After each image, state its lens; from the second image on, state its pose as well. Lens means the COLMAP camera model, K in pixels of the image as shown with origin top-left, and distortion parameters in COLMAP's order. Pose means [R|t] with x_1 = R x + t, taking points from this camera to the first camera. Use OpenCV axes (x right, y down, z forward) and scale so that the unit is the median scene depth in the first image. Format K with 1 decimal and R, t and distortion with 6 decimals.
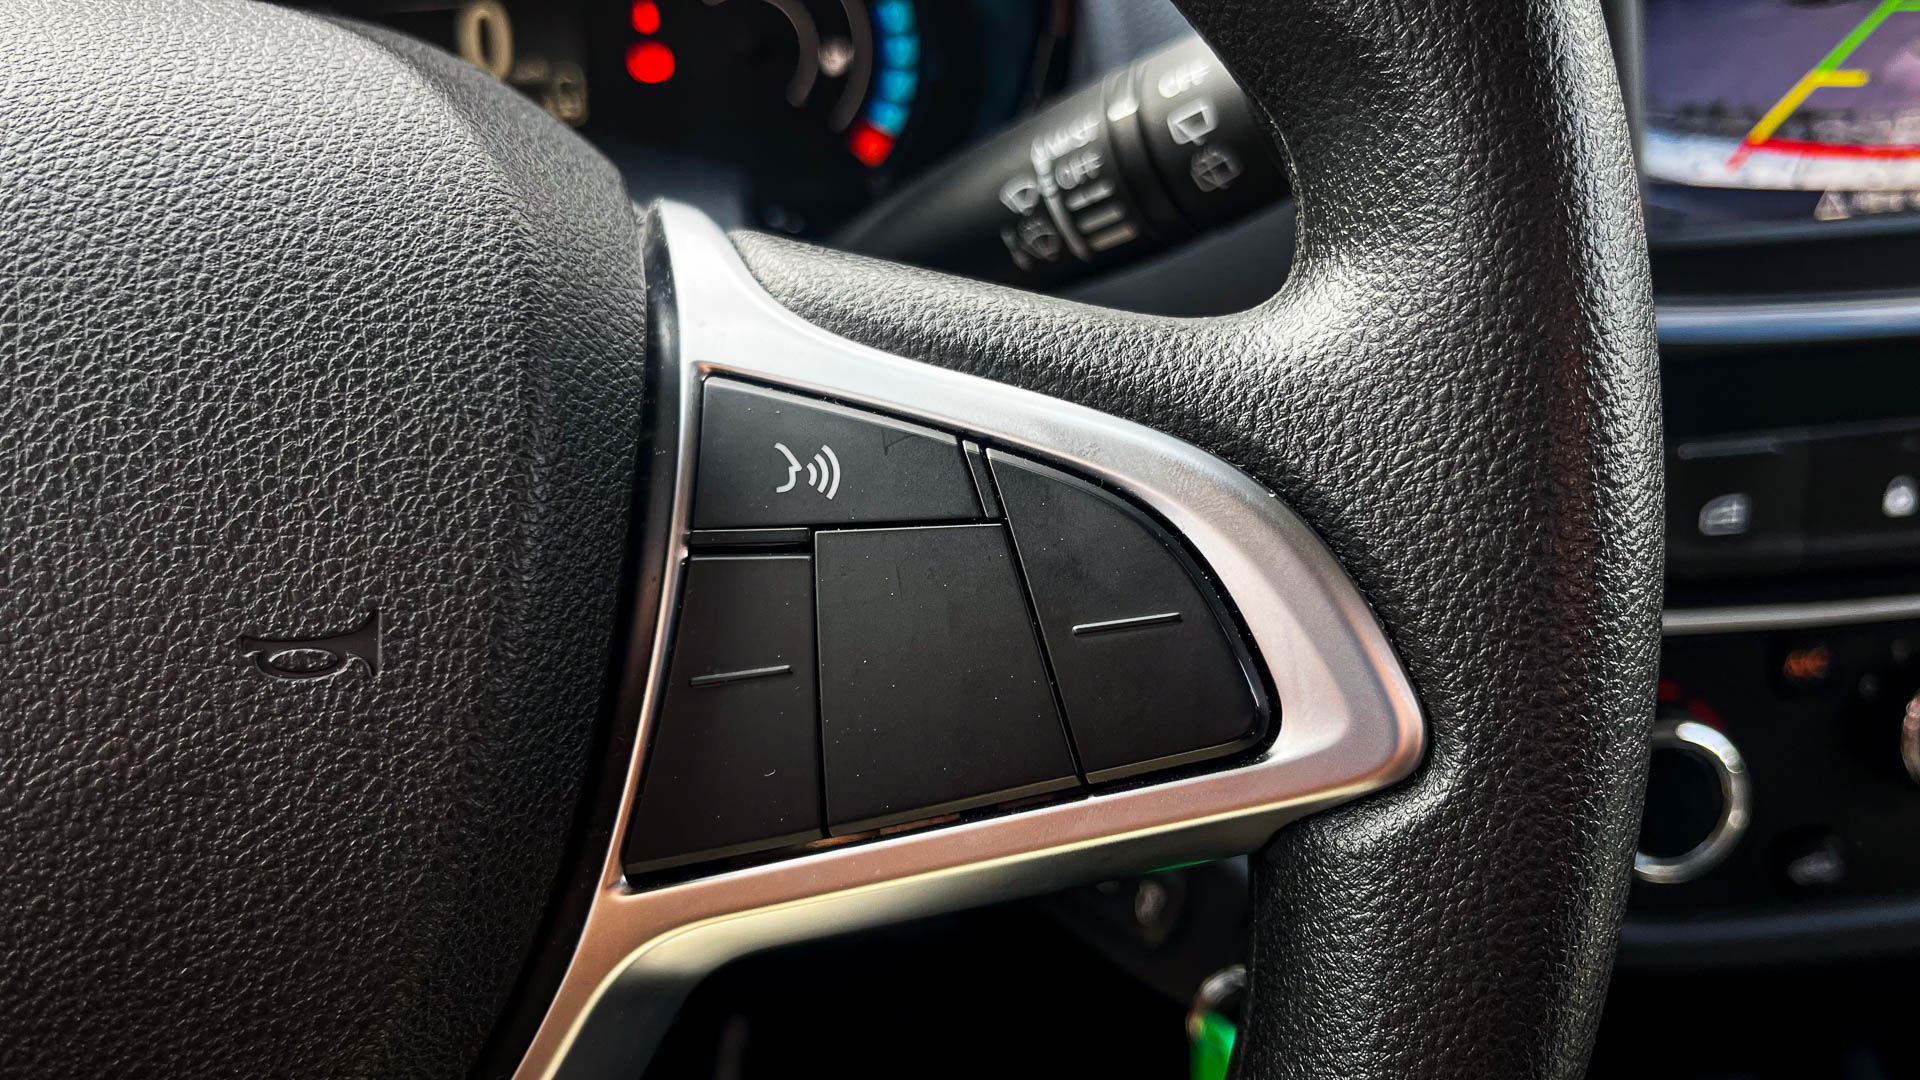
lens RADIAL K [[1496.9, 0, 960.0], [0, 1496.9, 540.0], [0, 0, 1]] dist [0.032245, -0.081774]
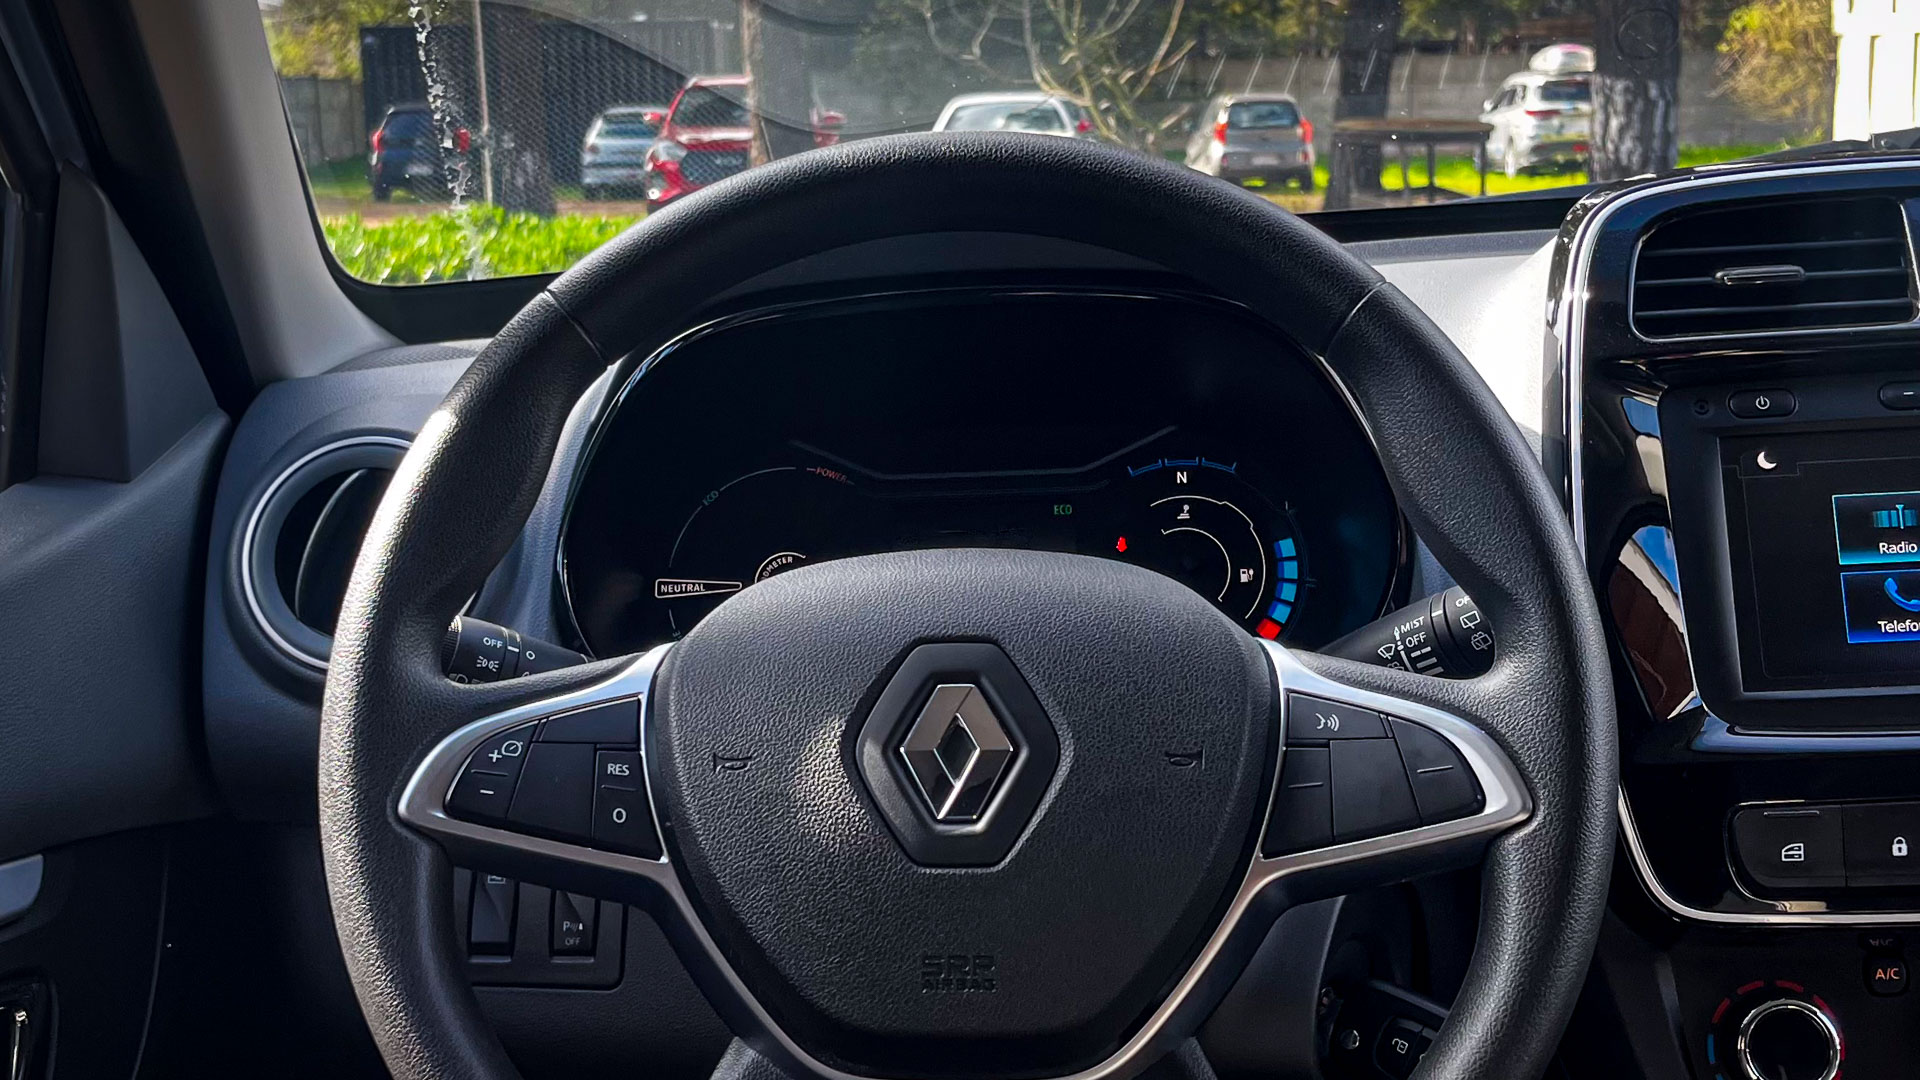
lens RADIAL K [[2423.7, 0, 957.2], [0, 2423.7, 591.2], [0, 0, 1]] dist [0.097222, -0.297121]
pose [[0.994357, 0.036155, -0.099737, -0.361073], [-0.062810, 0.958290, -0.278810, 1.102136], [0.085497, 0.283501, 0.955153, -3.775803]]
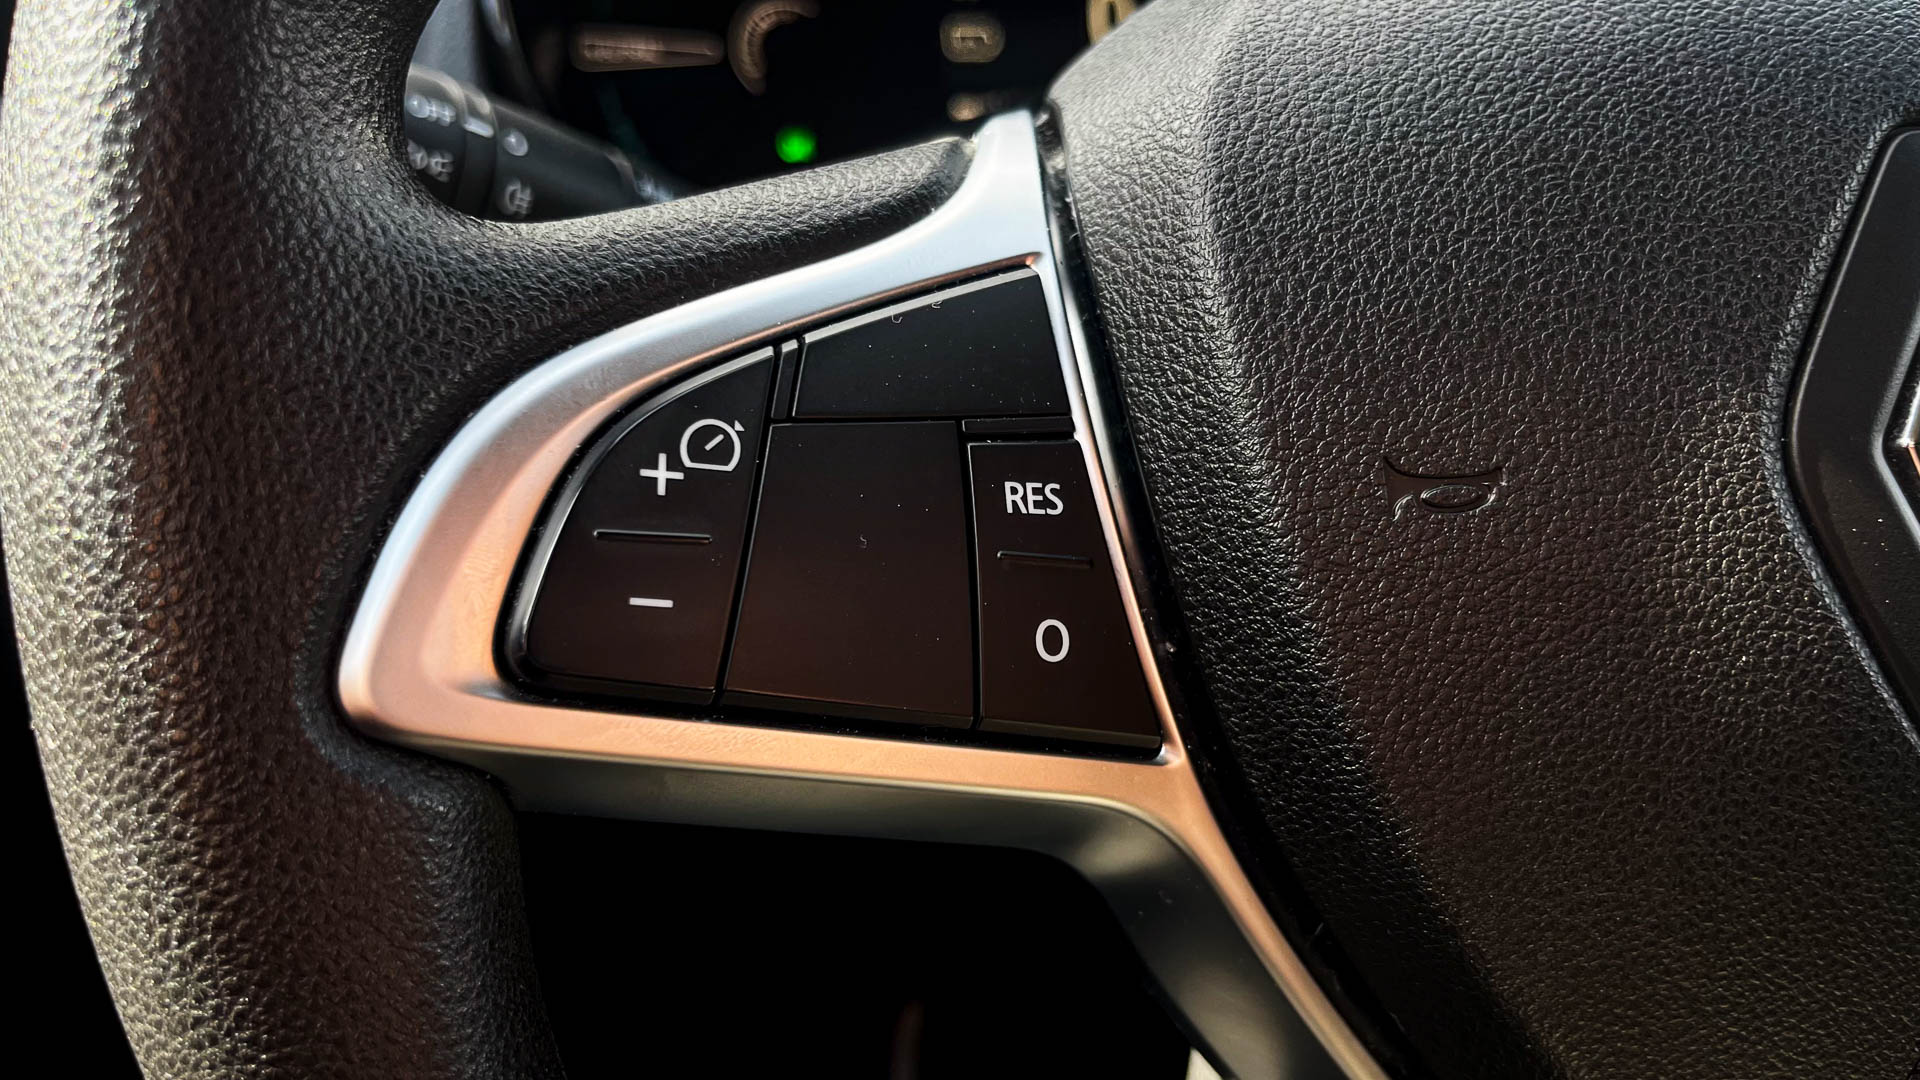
lens RADIAL K [[1496.9, 0, 960.0], [0, 1496.9, 540.0], [0, 0, 1]] dist [0.032245, -0.081774]
pose [[0.981737, 0.014220, 0.189710, -1.748186], [-0.008892, 0.999543, -0.028908, 0.181999], [-0.190035, 0.026693, 0.981414, -0.018146]]
